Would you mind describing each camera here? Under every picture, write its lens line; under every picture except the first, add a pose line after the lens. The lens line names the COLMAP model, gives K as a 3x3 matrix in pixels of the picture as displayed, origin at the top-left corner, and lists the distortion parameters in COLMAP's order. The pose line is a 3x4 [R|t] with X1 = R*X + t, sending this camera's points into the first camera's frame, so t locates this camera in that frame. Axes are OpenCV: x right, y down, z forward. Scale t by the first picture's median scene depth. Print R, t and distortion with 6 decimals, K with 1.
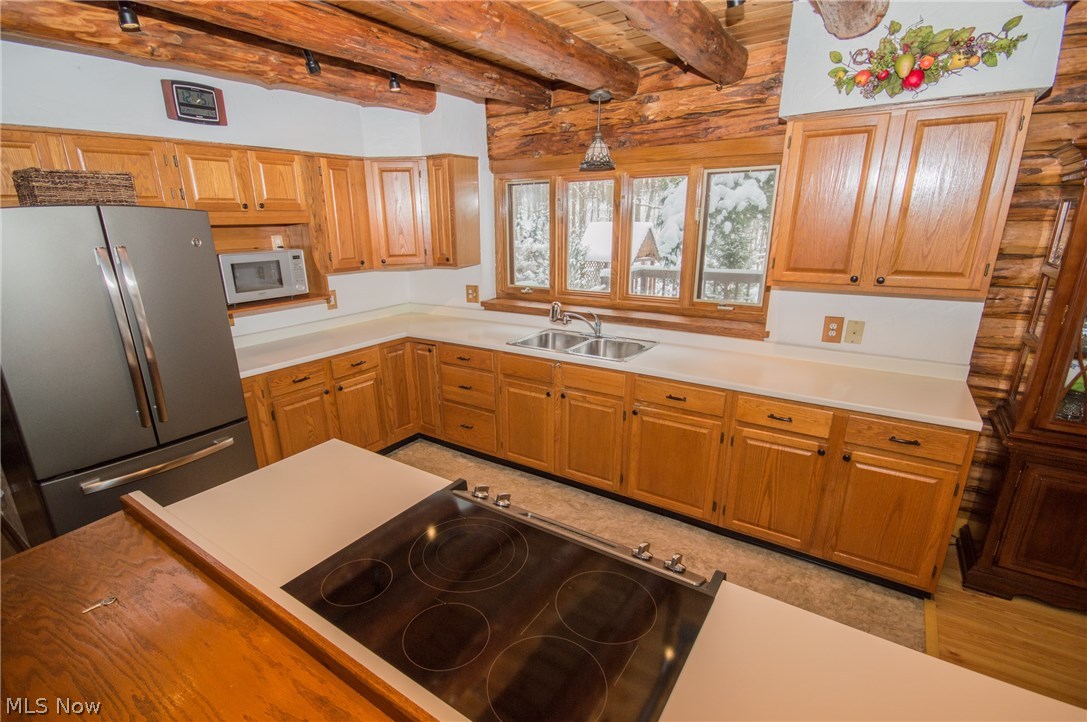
lens RADIAL K [[502.6, 0, 522.9], [0, 502.6, 382.0], [0, 0, 1]] dist [-0.000588, -0.010507]
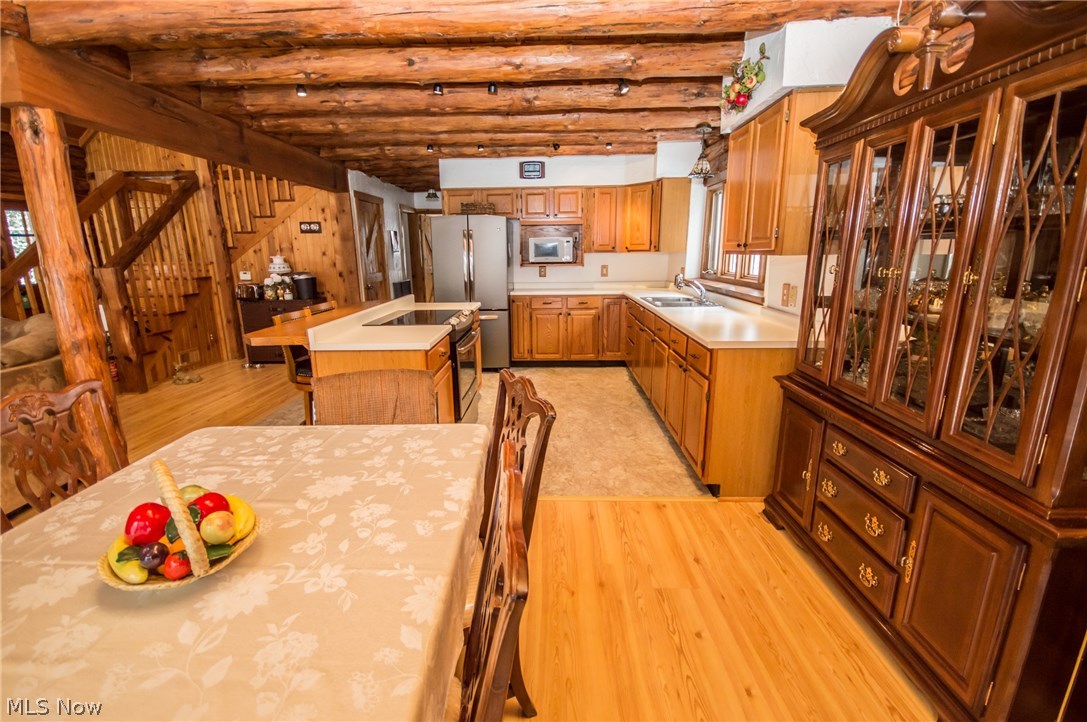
lens RADIAL K [[484.7, 0, 541.1], [0, 484.7, 365.1], [0, 0, 1]] dist [0.008872, -0.010348]
pose [[0.558016, 0.200682, -0.805199, 1.205705], [-0.253179, 0.965226, 0.065109, 0.121453], [0.790265, 0.167528, 0.589420, -0.090614]]
